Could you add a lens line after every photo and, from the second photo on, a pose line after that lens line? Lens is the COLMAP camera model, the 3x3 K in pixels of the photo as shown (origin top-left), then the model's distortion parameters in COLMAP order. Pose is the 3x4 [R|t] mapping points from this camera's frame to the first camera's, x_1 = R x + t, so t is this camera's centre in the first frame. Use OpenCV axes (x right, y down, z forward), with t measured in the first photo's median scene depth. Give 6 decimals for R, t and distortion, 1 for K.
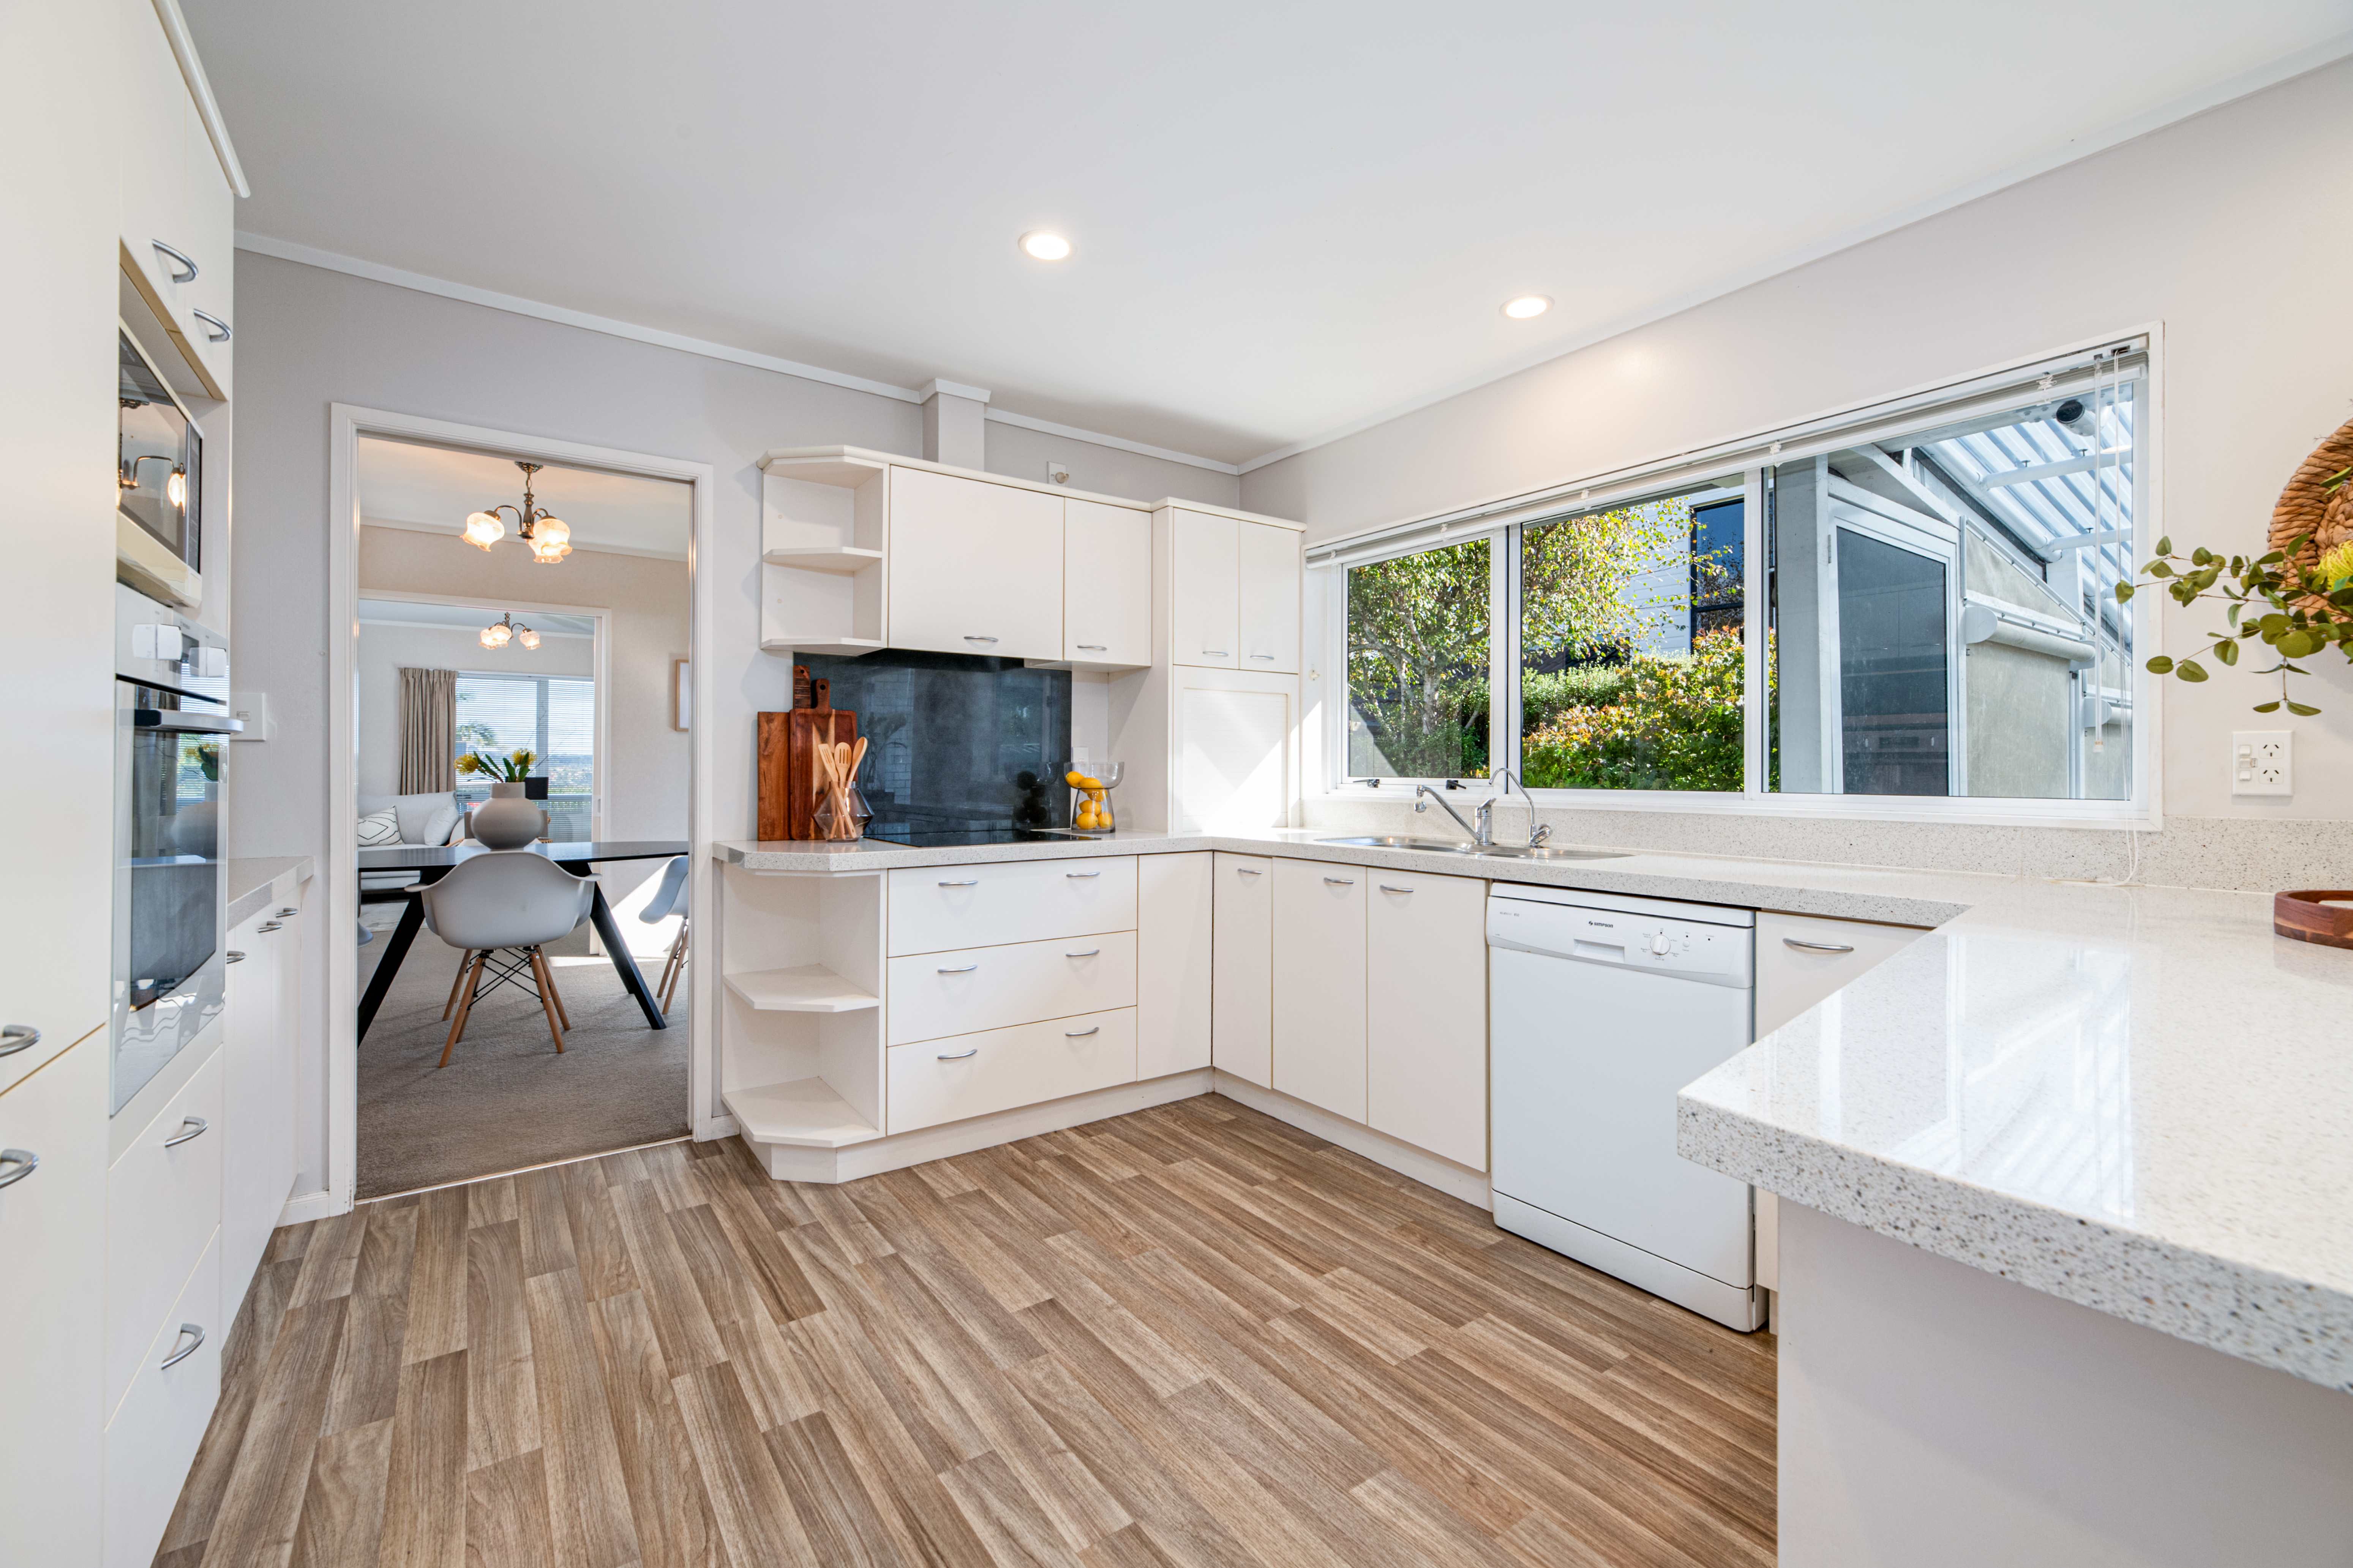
lens RADIAL K [[976.9, 0, 1181.1], [0, 976.9, 760.9], [0, 0, 1]] dist [0.000556, 0.001163]
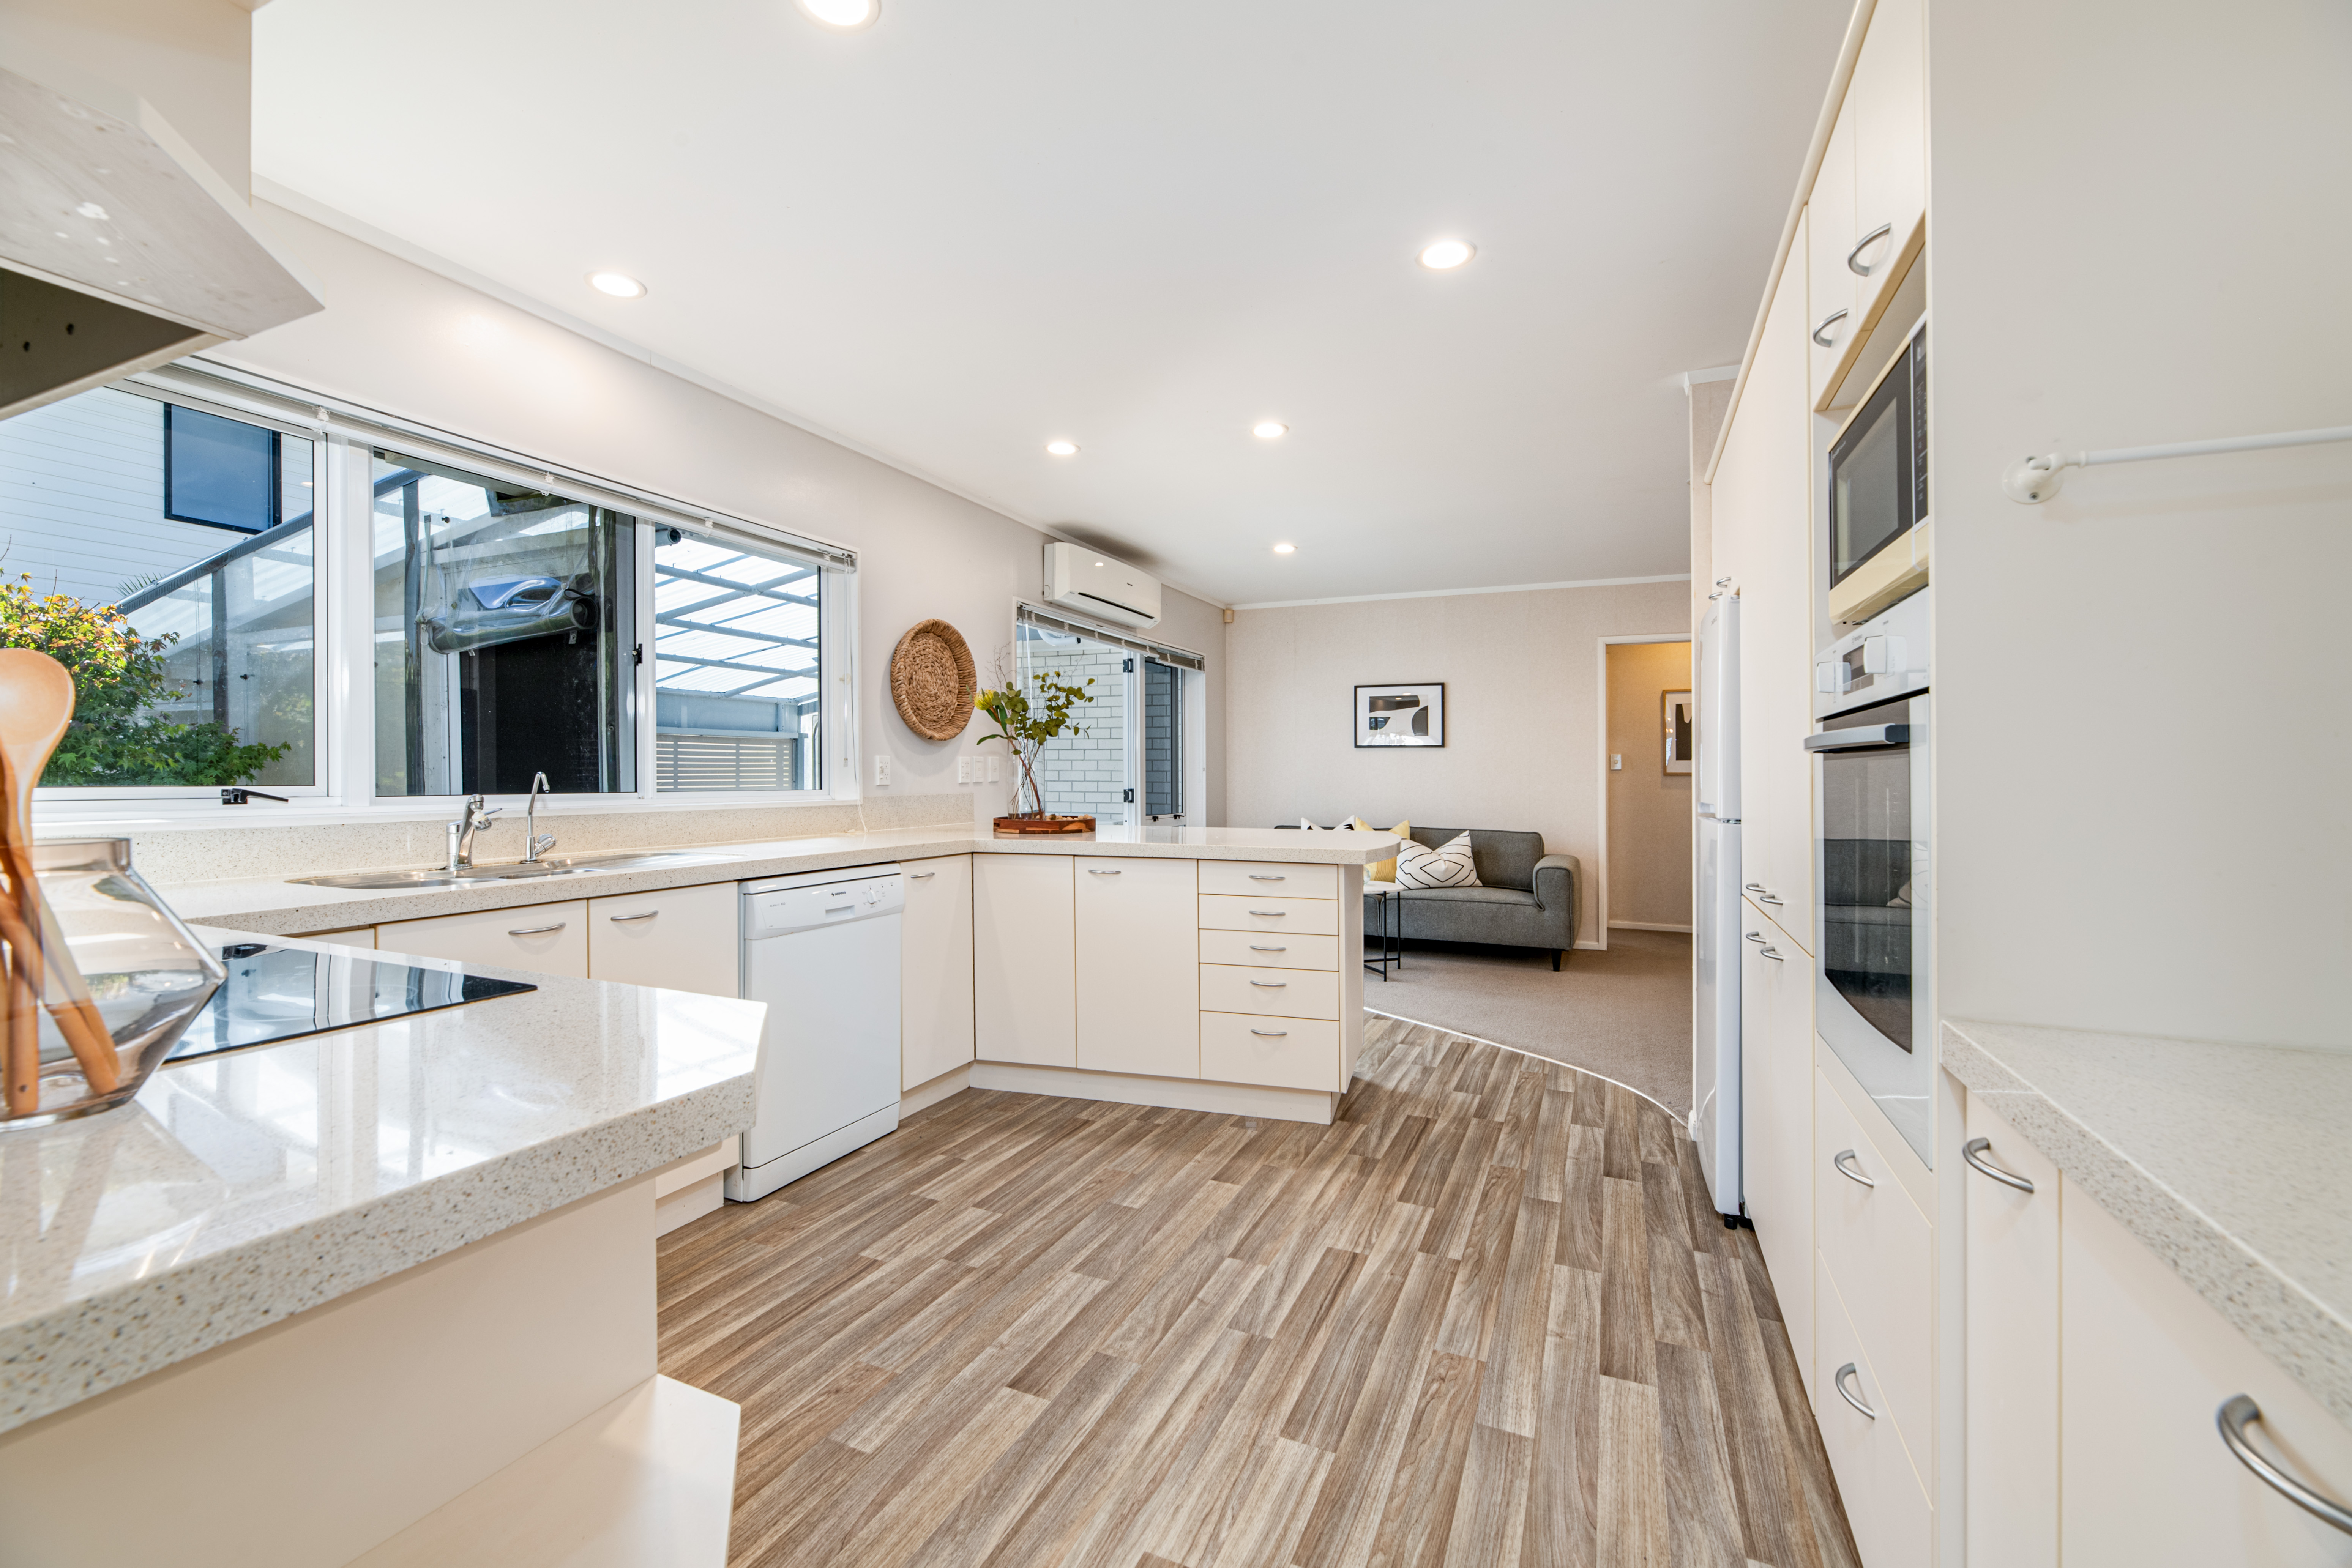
lens RADIAL K [[976.5, 0, 1176.9], [0, 976.5, 780.2], [0, 0, 1]] dist [0.000556, 0.001163]
pose [[-0.499255, -0.010442, 0.866392, -1.134084], [-0.014646, 0.999886, 0.003611, 0.005014], [-0.866331, -0.010886, -0.499351, 1.552079]]
